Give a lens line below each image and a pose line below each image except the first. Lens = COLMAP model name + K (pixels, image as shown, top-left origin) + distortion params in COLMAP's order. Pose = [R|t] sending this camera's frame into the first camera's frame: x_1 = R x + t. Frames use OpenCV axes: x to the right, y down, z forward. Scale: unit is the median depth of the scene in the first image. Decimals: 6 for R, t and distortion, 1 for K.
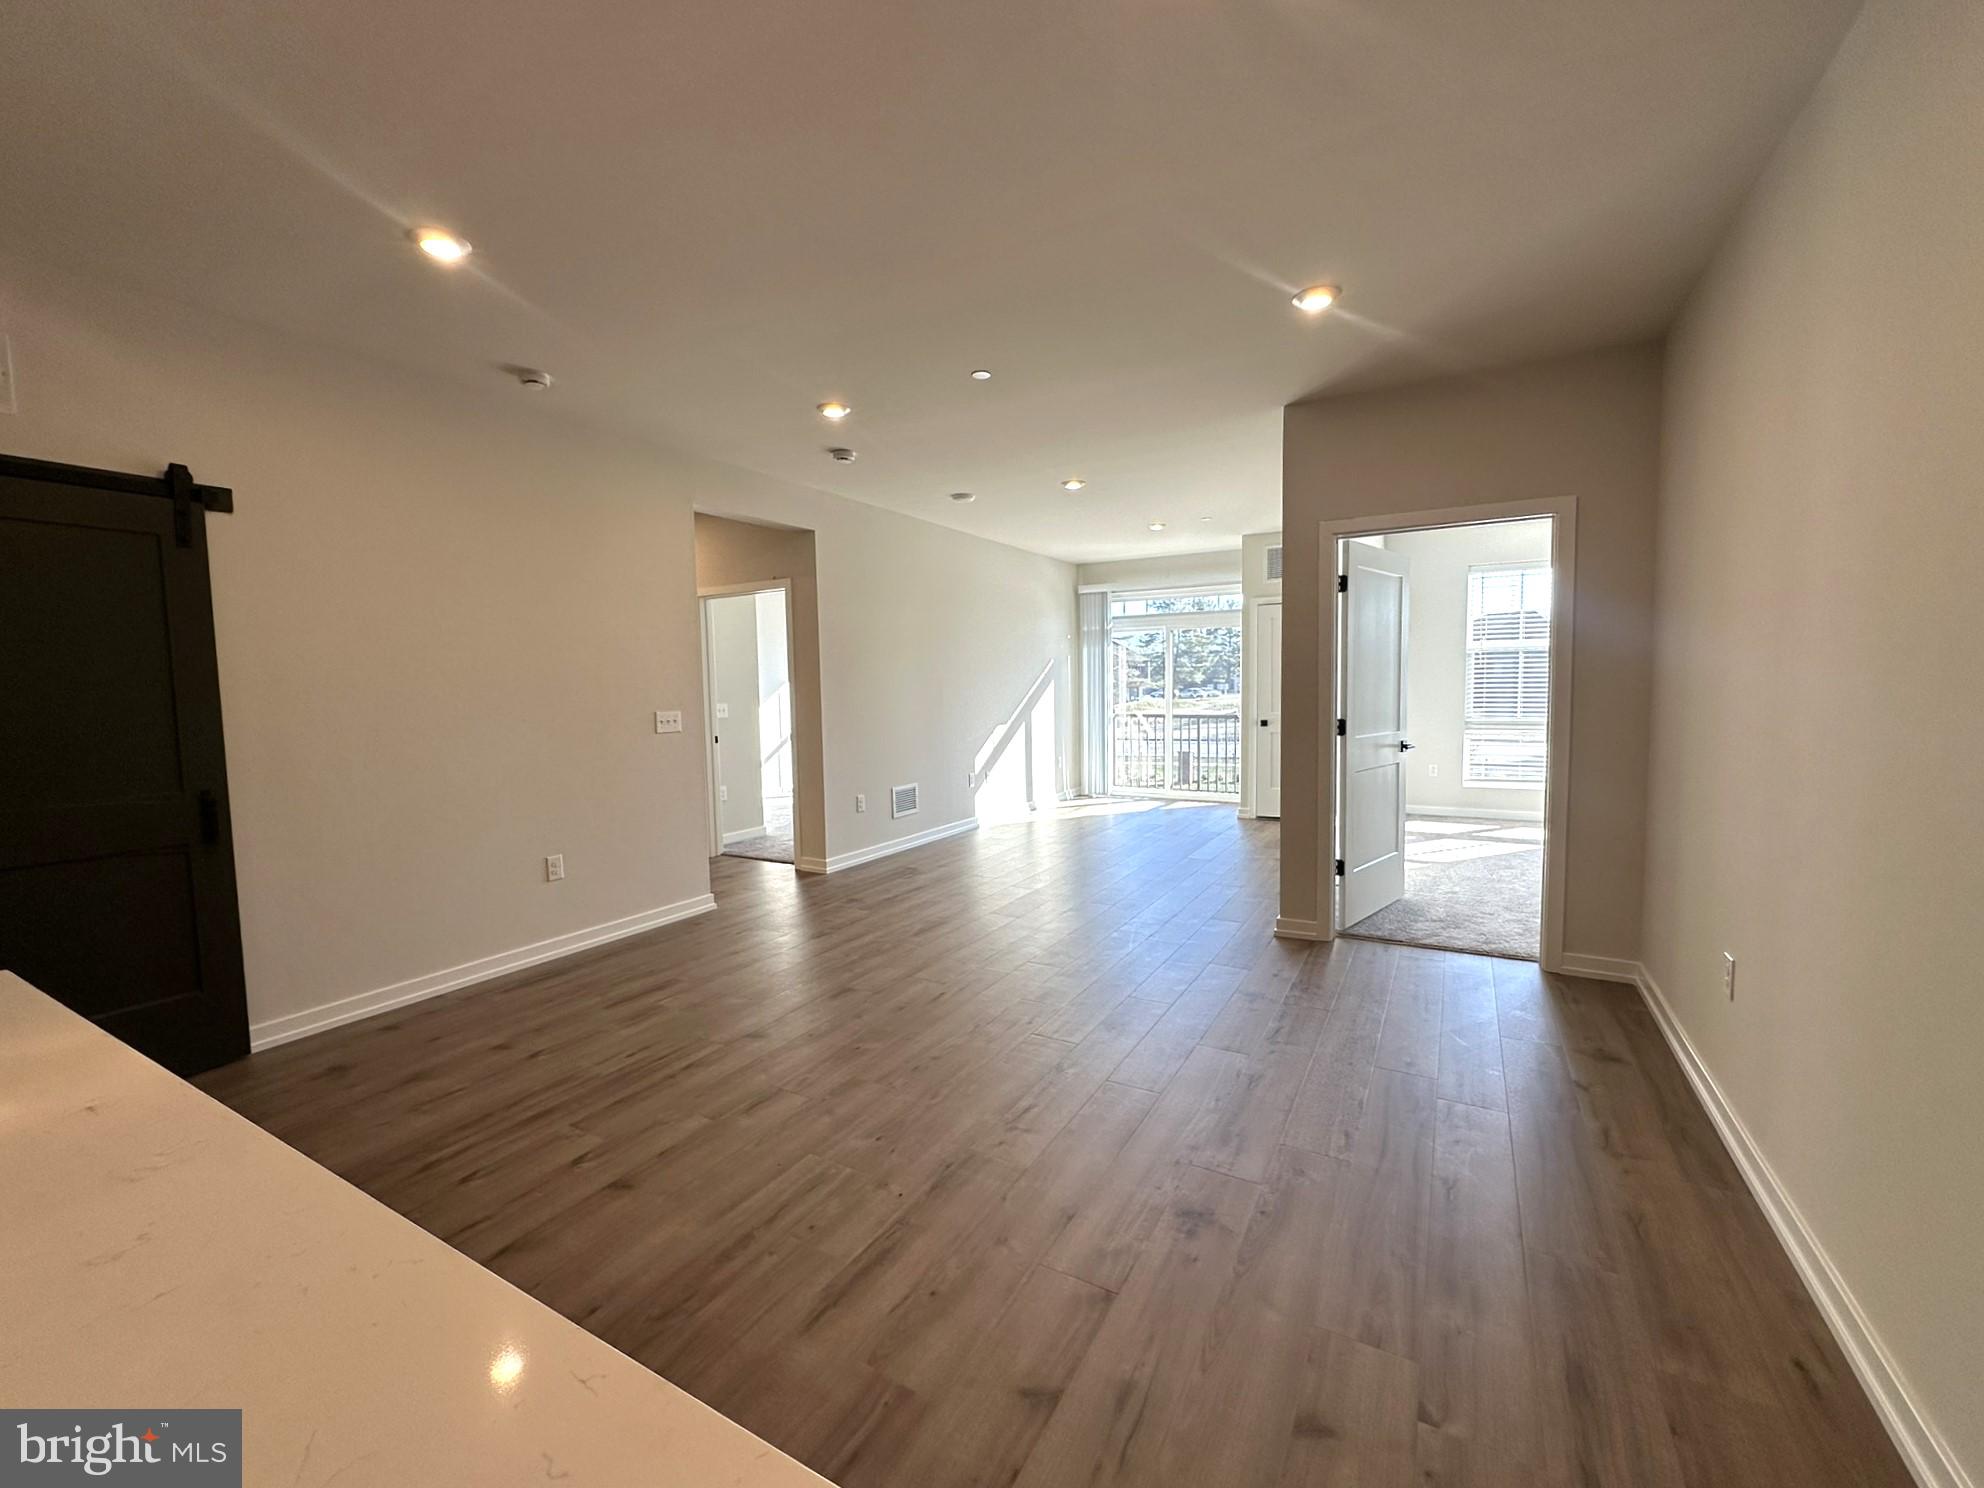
lens RADIAL K [[815.0, 0, 992.7], [0, 815.0, 739.7], [0, 0, 1]] dist [-0.001930, -0.000022]
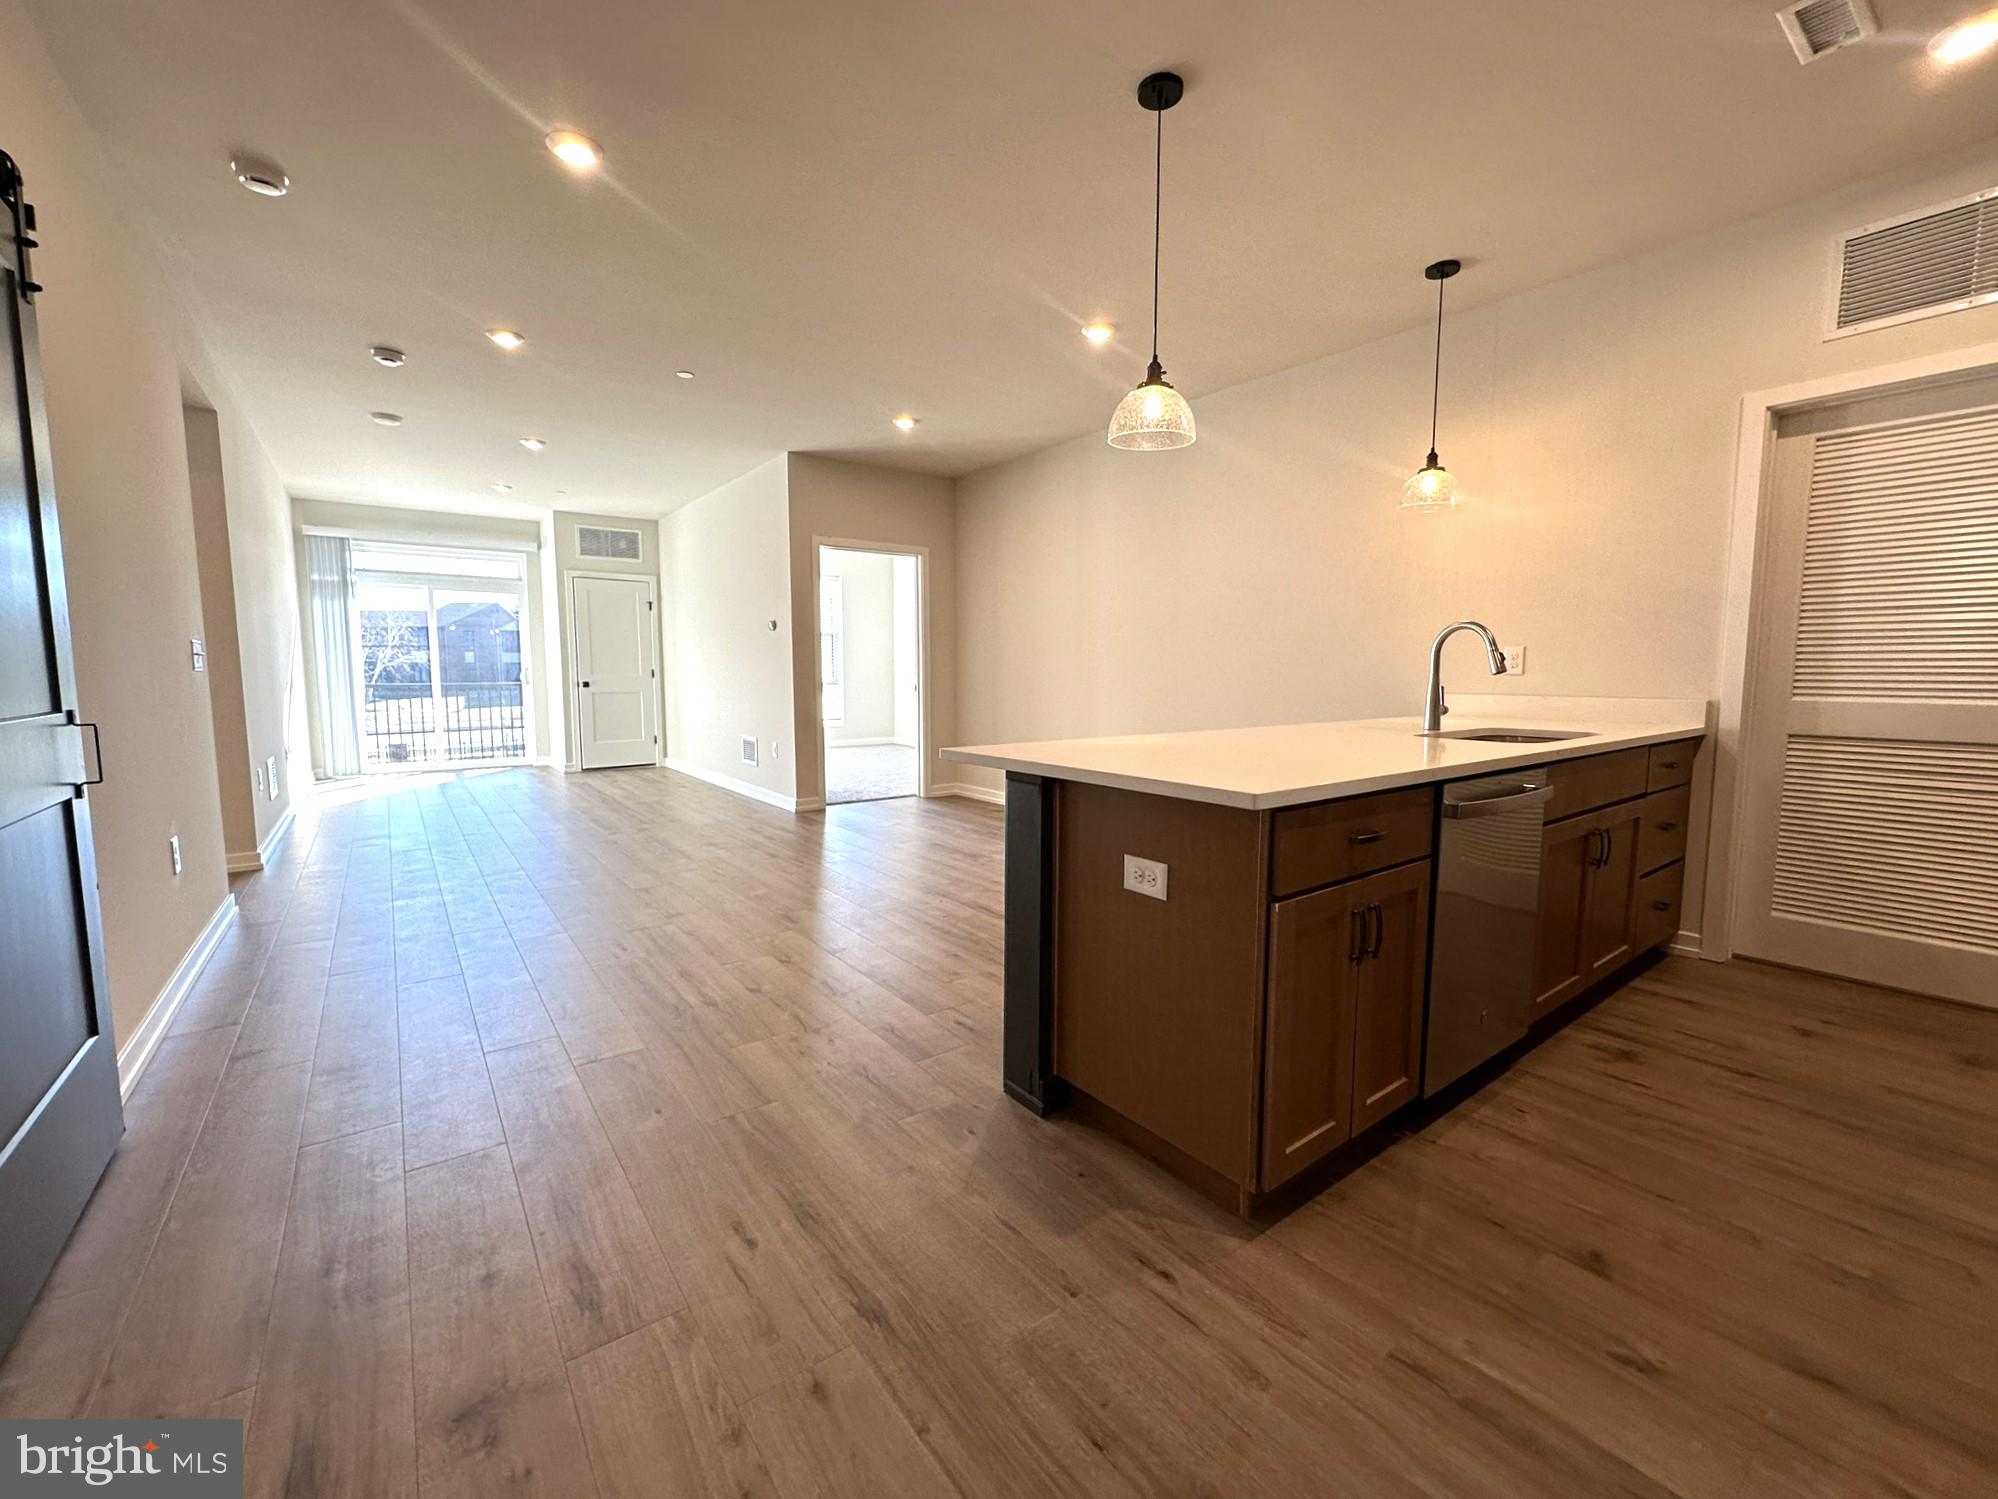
lens RADIAL K [[814.4, 0, 997.6], [0, 814.4, 749.6], [0, 0, 1]] dist [-0.002990, -0.000730]
pose [[0.394554, -0.075165, 0.915793, -0.769640], [0.055151, 0.996789, 0.058052, 0.057079], [-0.917216, 0.027602, 0.397433, 0.072579]]
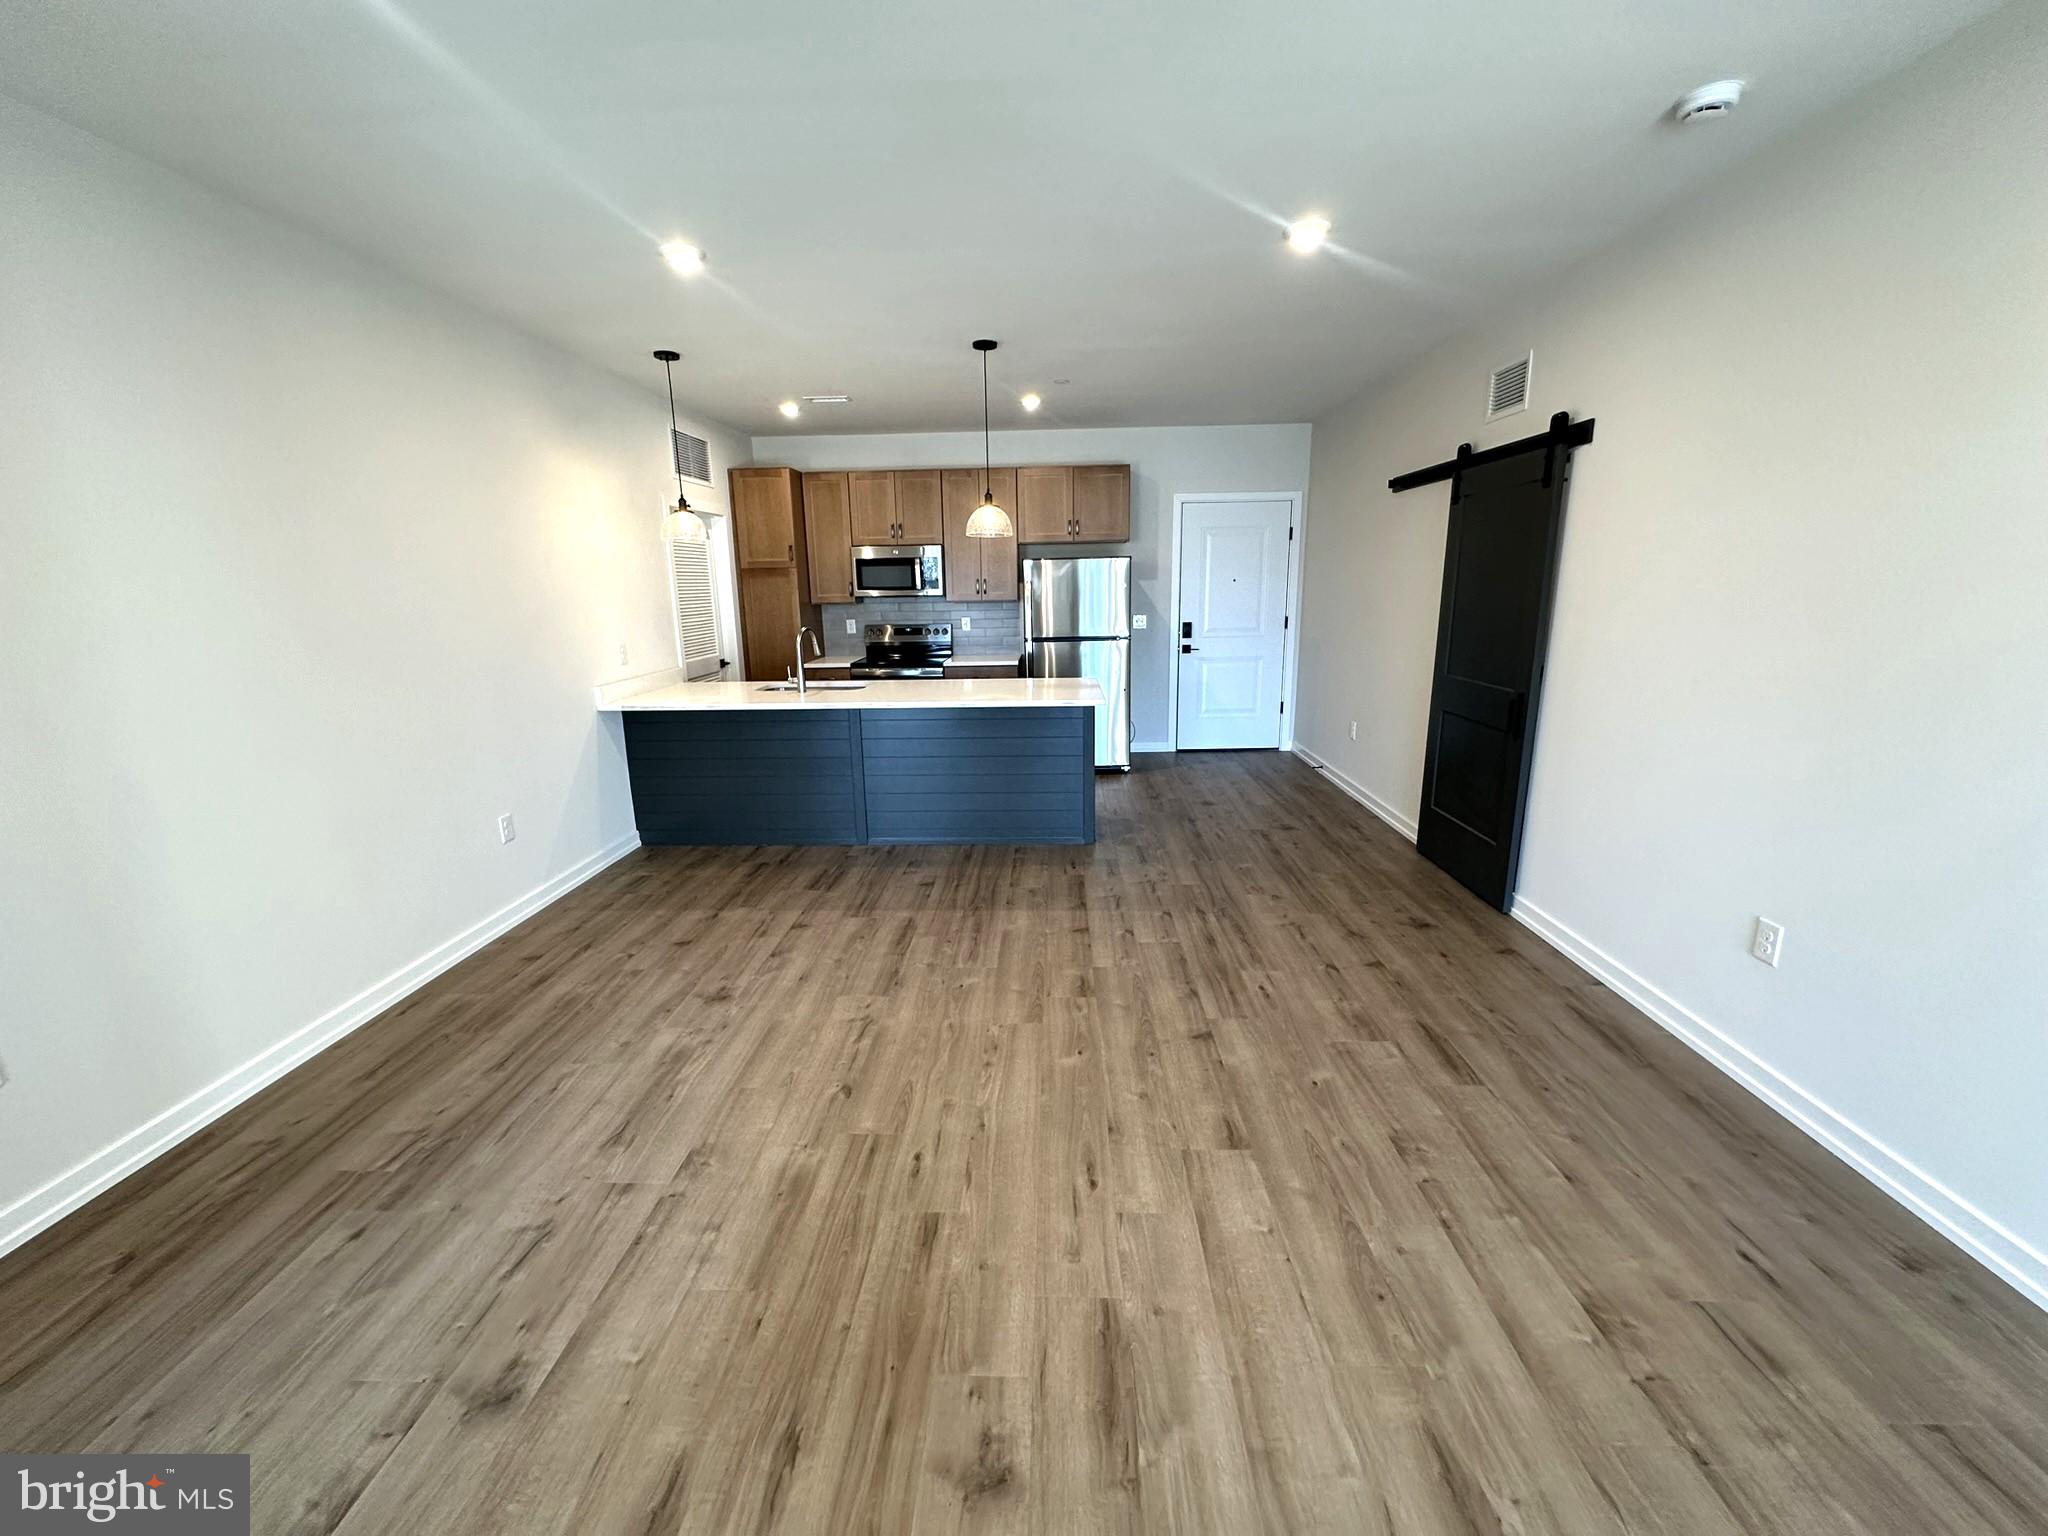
lens RADIAL K [[815.3, 0, 1022.5], [0, 815.3, 766.9], [0, 0, 1]] dist [-0.001769, -0.000126]
pose [[-0.886218, 0.134651, -0.443269, 0.155871], [-0.000071, 0.956788, 0.290785, -0.115348], [0.463269, 0.257730, -0.847913, 1.055142]]
